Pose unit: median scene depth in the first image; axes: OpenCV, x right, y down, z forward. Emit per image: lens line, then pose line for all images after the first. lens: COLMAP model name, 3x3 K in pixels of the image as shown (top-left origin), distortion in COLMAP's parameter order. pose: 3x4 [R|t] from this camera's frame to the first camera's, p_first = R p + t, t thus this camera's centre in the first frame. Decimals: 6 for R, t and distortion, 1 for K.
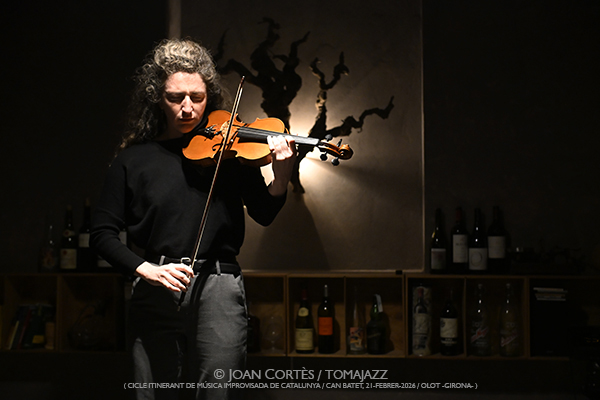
lens RADIAL K [[926.2, 0, 296.5], [0, 926.2, 197.2], [0, 0, 1]] dist [-0.006074, 0.000000]
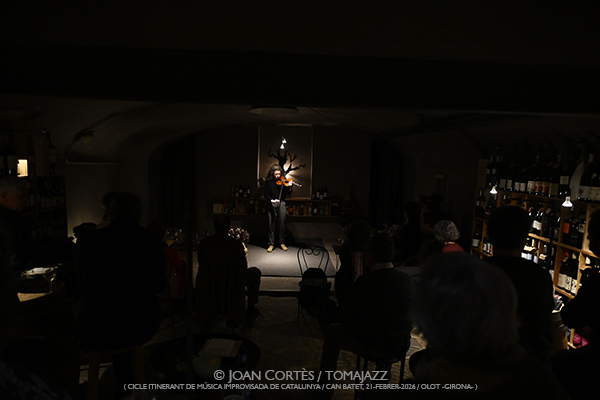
lens RADIAL K [[400.6, 0, 300.9], [0, 400.6, 199.3], [0, 0, 1]] dist [-0.006526, -0.000544]
pose [[0.991565, 0.019585, 0.128120, -0.192617], [-0.033377, 0.993763, 0.106399, -0.147593], [-0.125237, -0.109778, 0.986035, -1.122133]]
